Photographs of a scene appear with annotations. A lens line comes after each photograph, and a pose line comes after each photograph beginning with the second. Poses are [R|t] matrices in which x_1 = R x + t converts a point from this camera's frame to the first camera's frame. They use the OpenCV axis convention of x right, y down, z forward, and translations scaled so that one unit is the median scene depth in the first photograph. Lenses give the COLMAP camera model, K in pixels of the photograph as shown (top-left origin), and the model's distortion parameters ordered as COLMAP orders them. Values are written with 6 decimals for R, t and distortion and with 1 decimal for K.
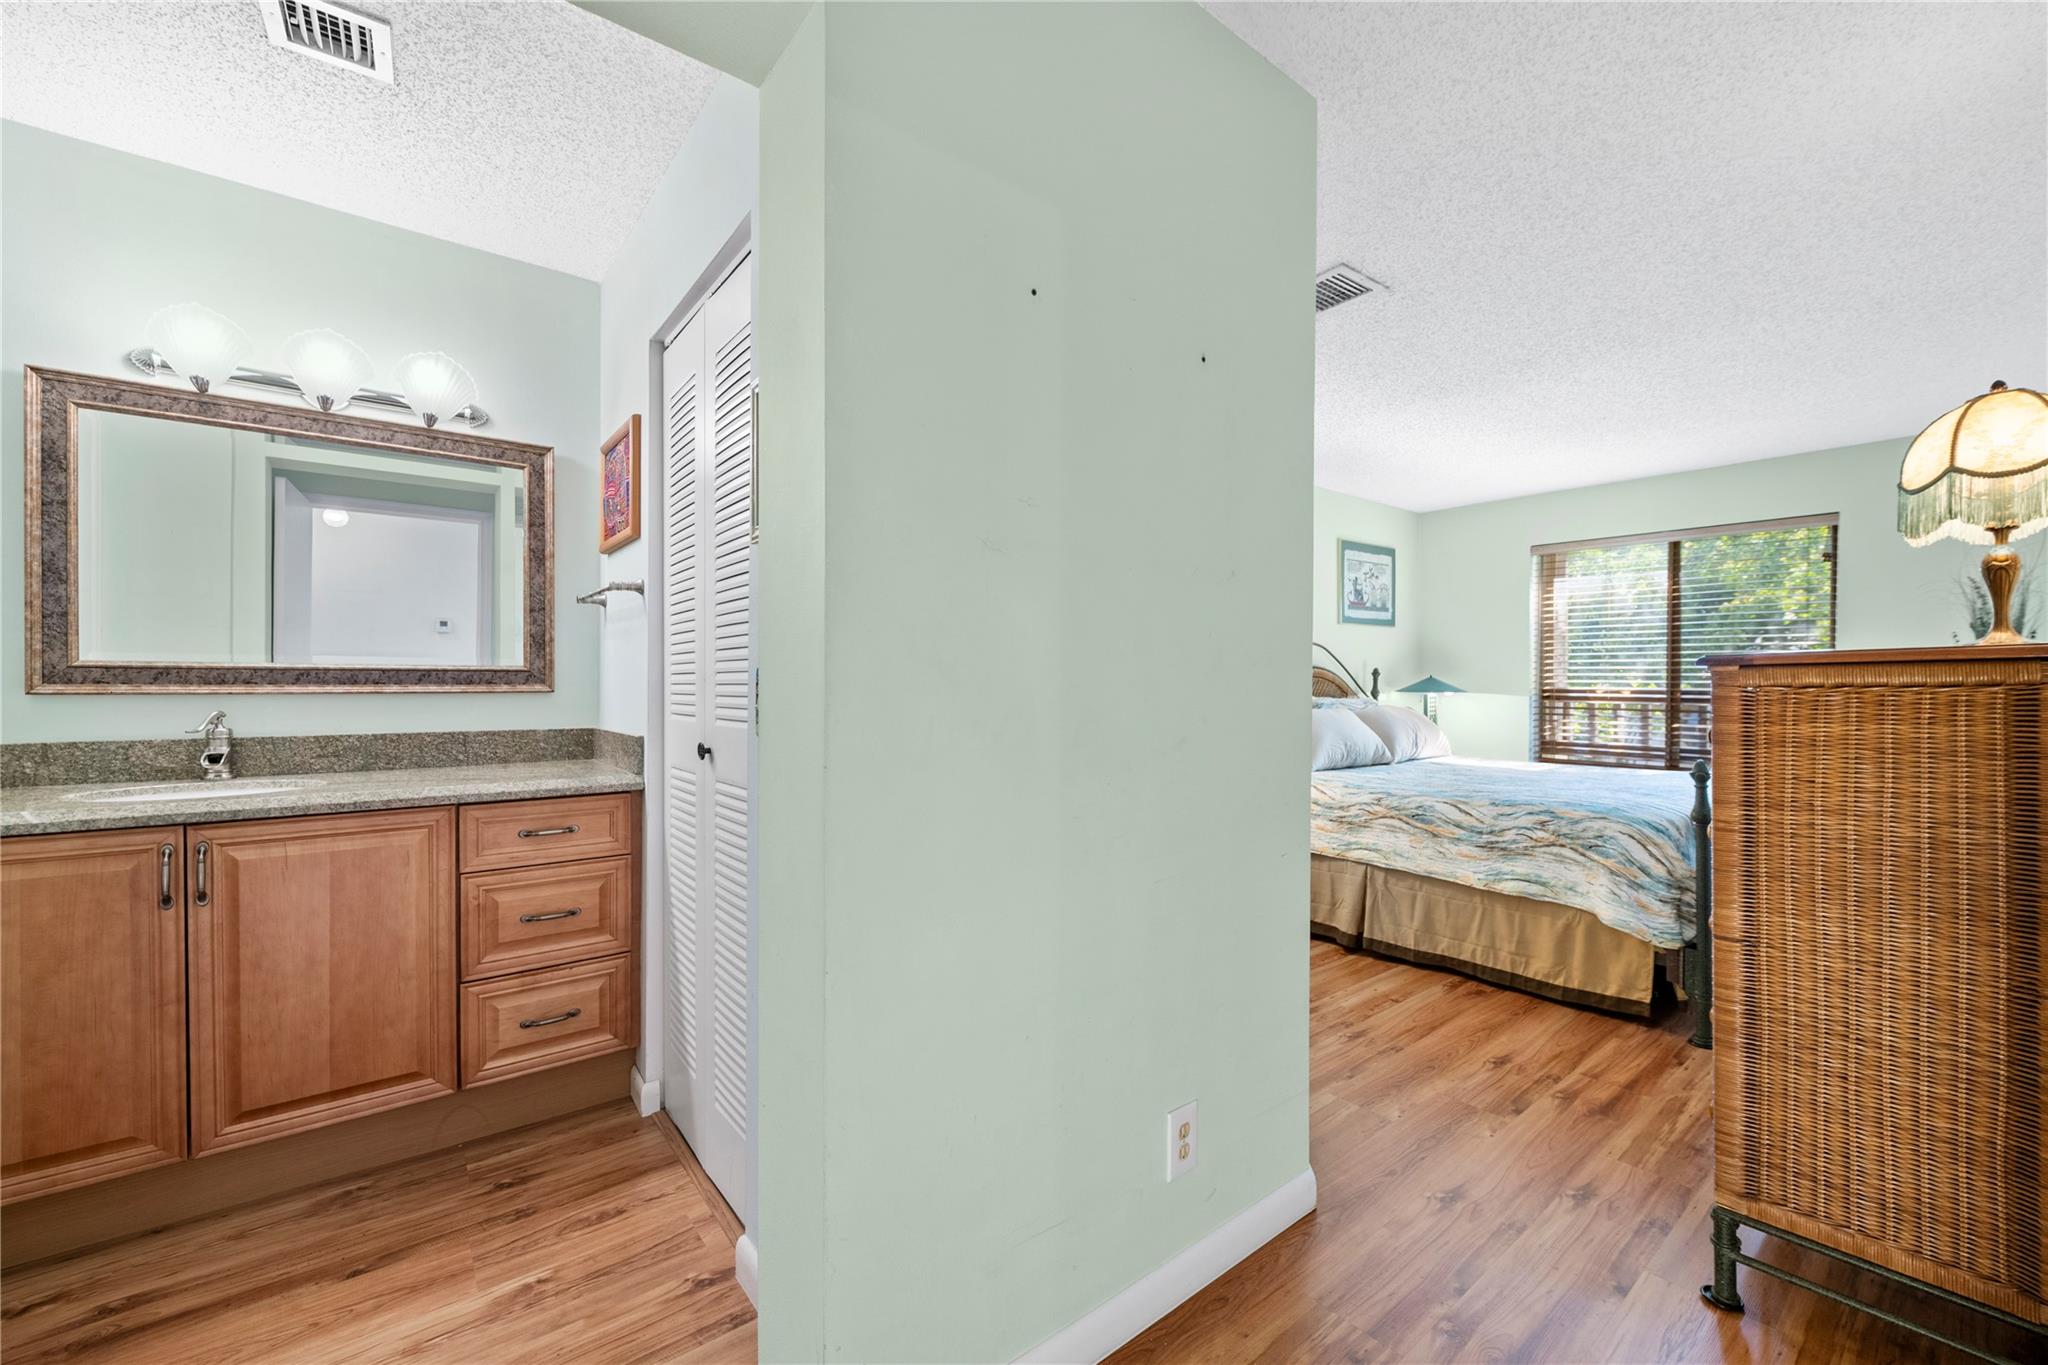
lens RADIAL K [[814.9, 0, 1028.4], [0, 814.9, 689.7], [0, 0, 1]] dist [-0.005543, -0.001617]
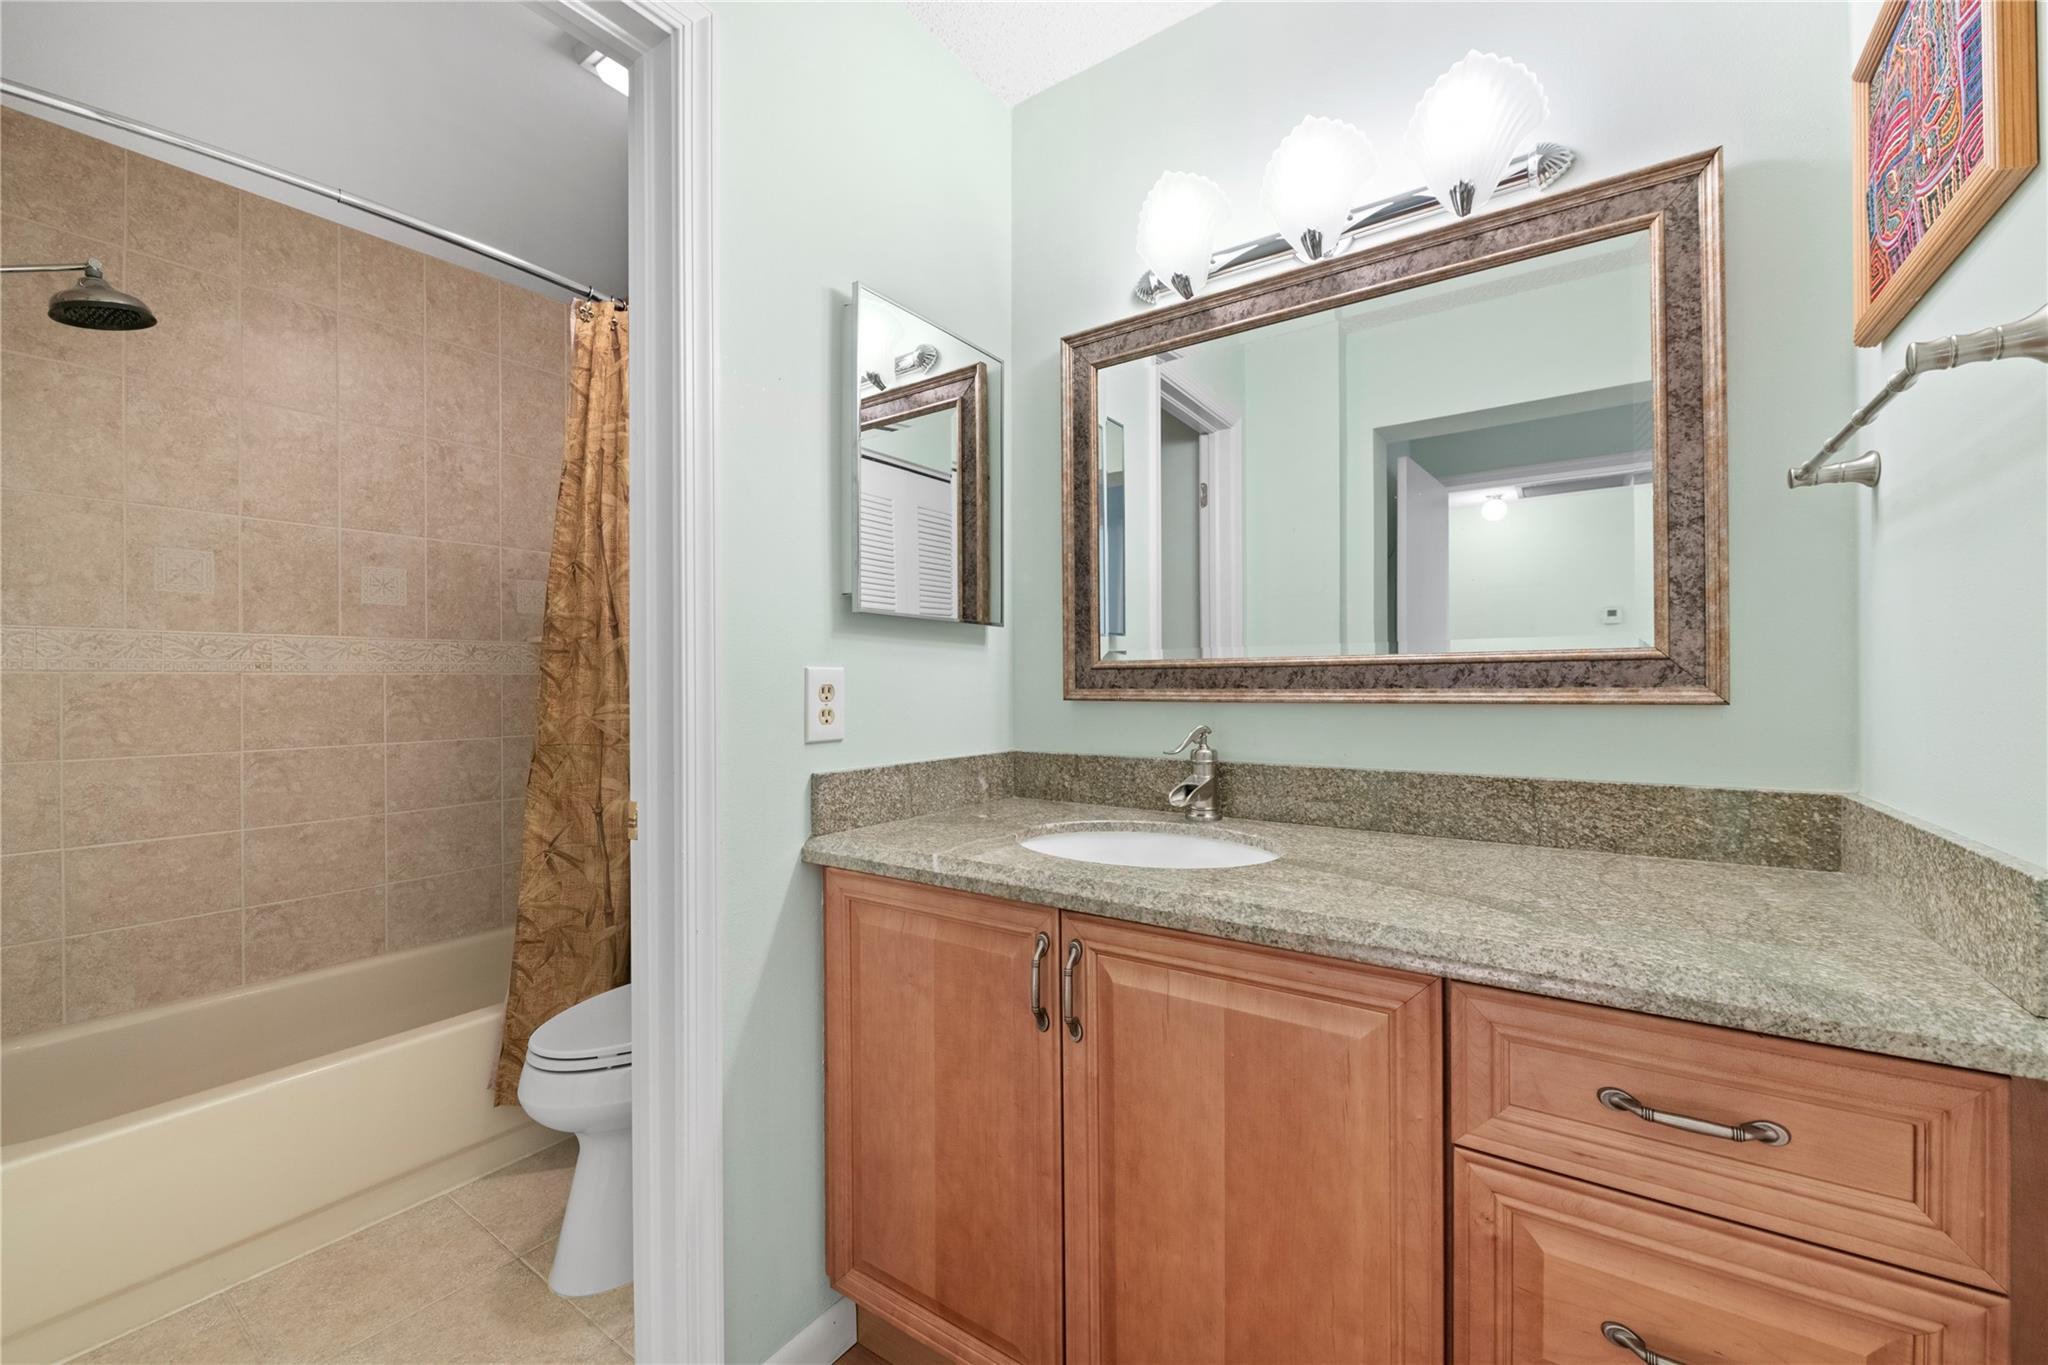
lens RADIAL K [[814.9, 0, 1035.9], [0, 814.9, 681.2], [0, 0, 1]] dist [-0.005543, -0.001617]
pose [[0.300437, -0.008784, -0.953761, -0.233817], [-0.001286, 0.999953, -0.009614, -0.004077], [0.953801, 0.004115, 0.300411, 0.429475]]
